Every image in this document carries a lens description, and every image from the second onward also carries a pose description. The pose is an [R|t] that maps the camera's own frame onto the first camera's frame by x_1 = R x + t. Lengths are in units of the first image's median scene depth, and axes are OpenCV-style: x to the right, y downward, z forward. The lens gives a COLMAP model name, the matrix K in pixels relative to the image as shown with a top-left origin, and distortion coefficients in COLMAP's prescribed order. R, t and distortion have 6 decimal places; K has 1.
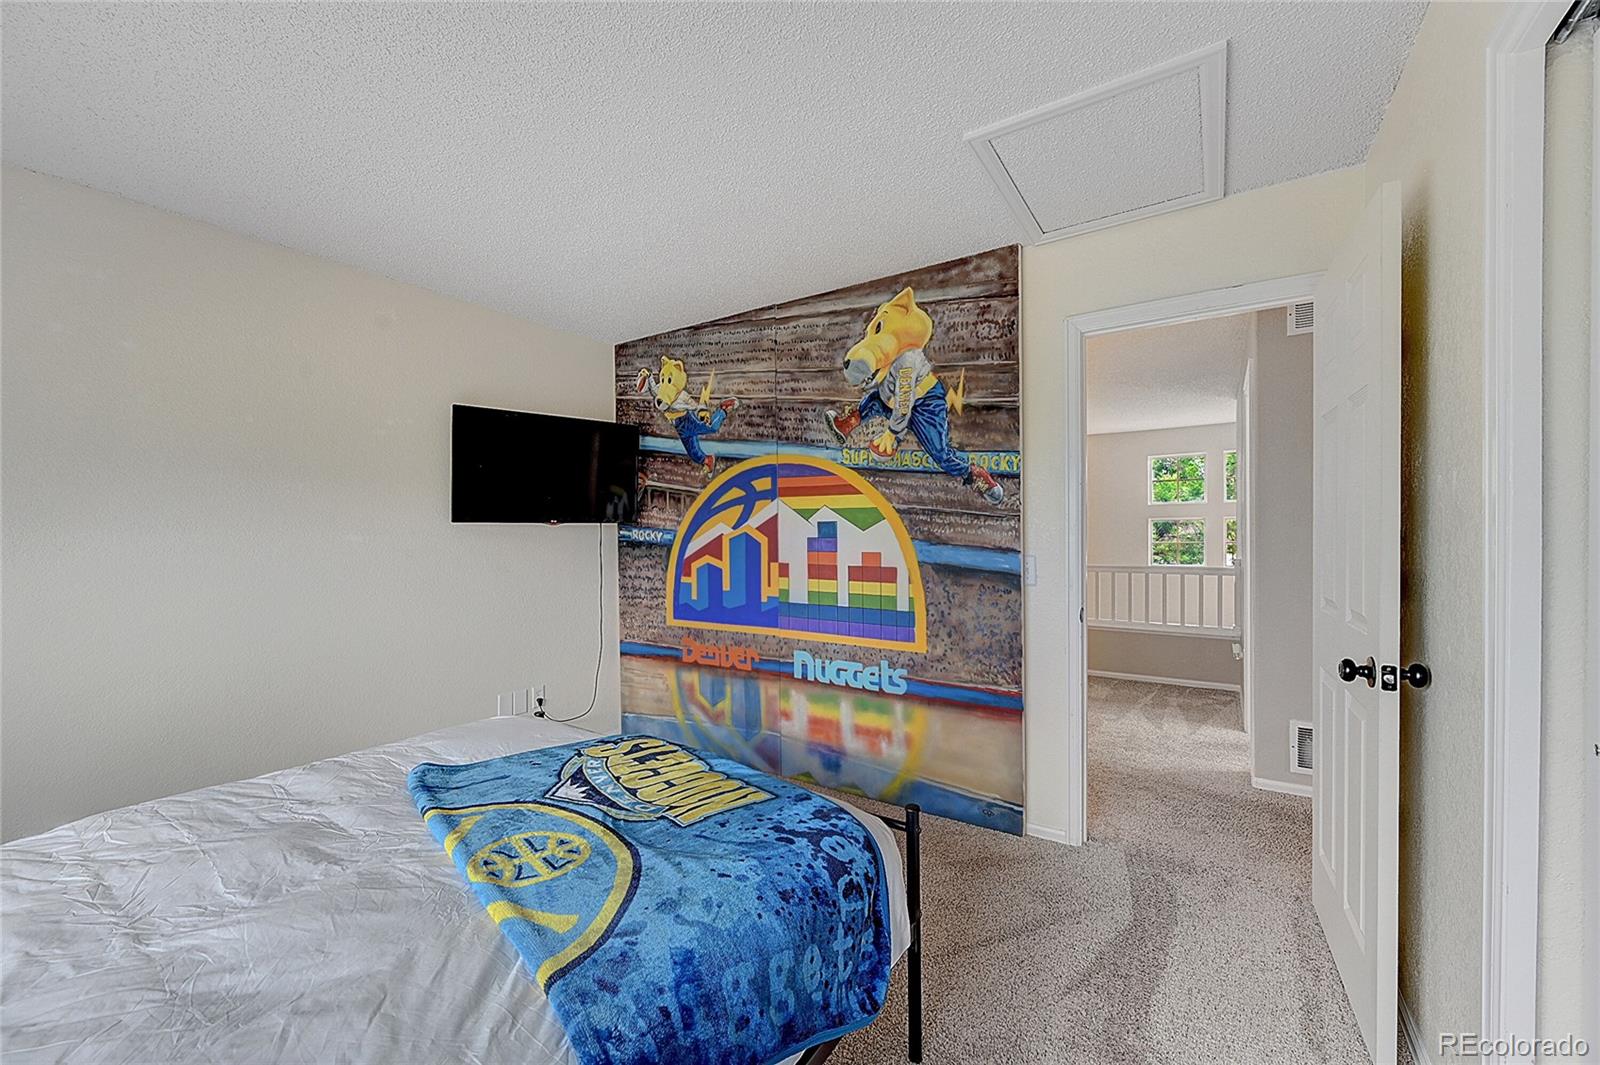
lens RADIAL K [[628.6, 0, 801.0], [0, 628.6, 535.0], [0, 0, 1]] dist [0.000435, -0.000274]
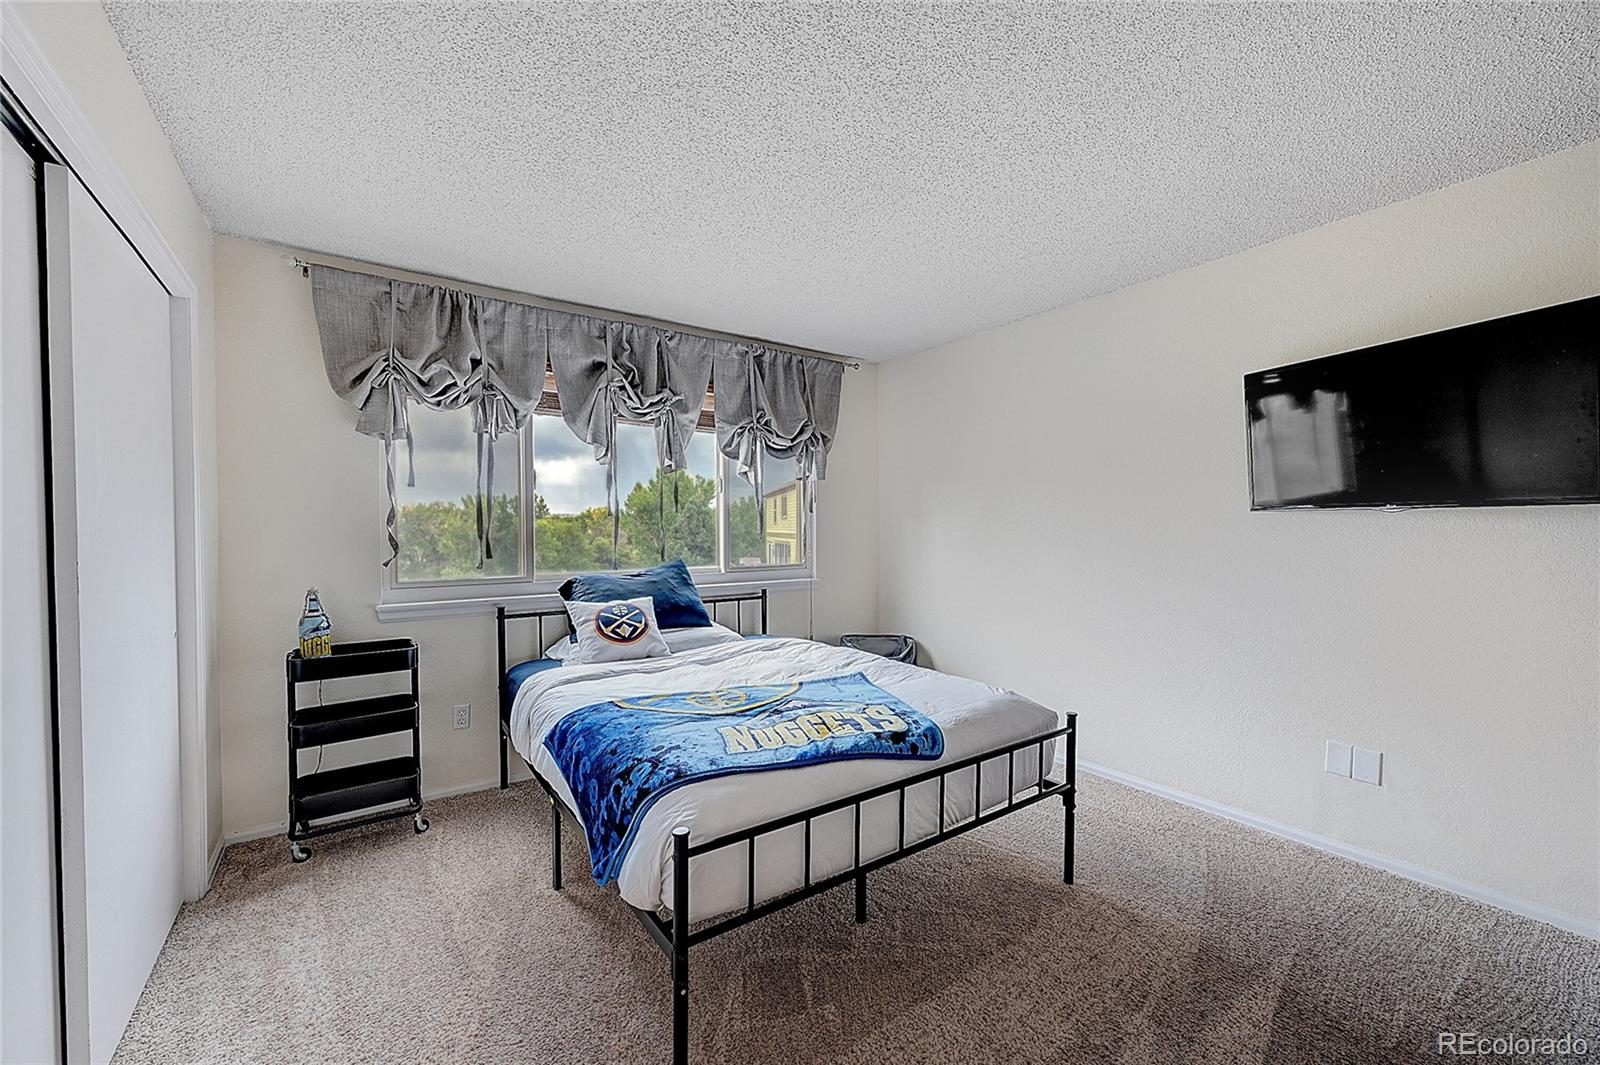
lens RADIAL K [[628.6, 0, 800.6], [0, 628.6, 531.8], [0, 0, 1]] dist [0.000435, -0.000274]
pose [[-0.358764, 0.017597, -0.933263, 0.942127], [-0.002300, 0.999803, 0.019736, -0.017616], [0.933426, 0.009227, -0.358652, 1.462460]]
